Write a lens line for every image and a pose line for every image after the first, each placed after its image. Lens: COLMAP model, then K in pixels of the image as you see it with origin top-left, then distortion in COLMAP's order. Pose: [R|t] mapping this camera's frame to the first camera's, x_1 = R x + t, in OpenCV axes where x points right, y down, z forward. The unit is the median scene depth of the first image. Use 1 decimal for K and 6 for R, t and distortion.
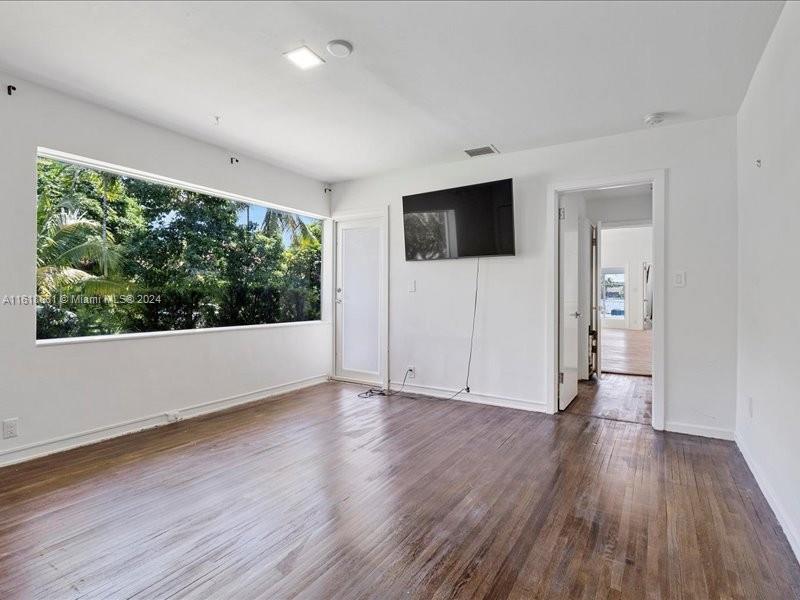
lens RADIAL K [[424.7, 0, 400.0], [0, 424.7, 300.0], [0, 0, 1]] dist [0.003727, 0.000426]
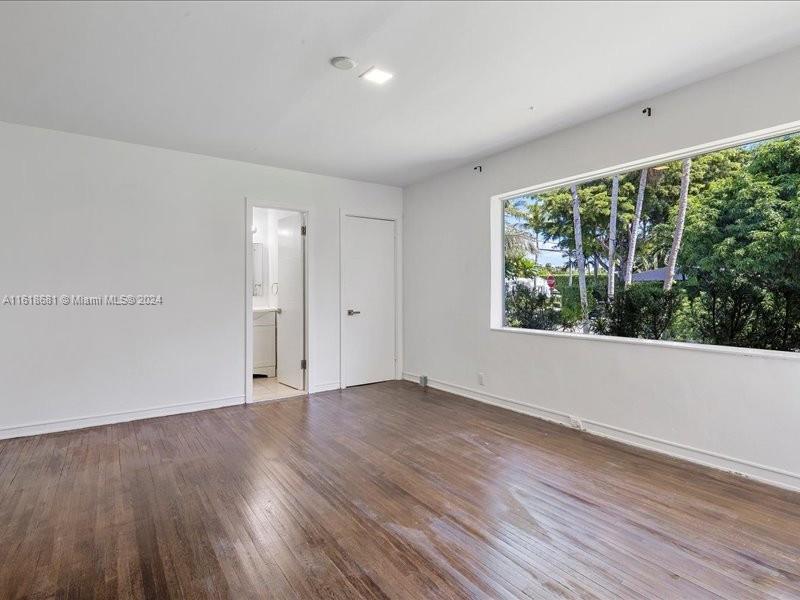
lens RADIAL K [[424.7, 0, 400.0], [0, 424.7, 300.0], [0, 0, 1]] dist [0.003727, 0.000426]
pose [[-0.413444, 0.013139, -0.910435, 0.534869], [-0.012183, 0.999727, 0.019960, -0.019824], [0.910448, 0.019344, -0.413171, 1.091130]]
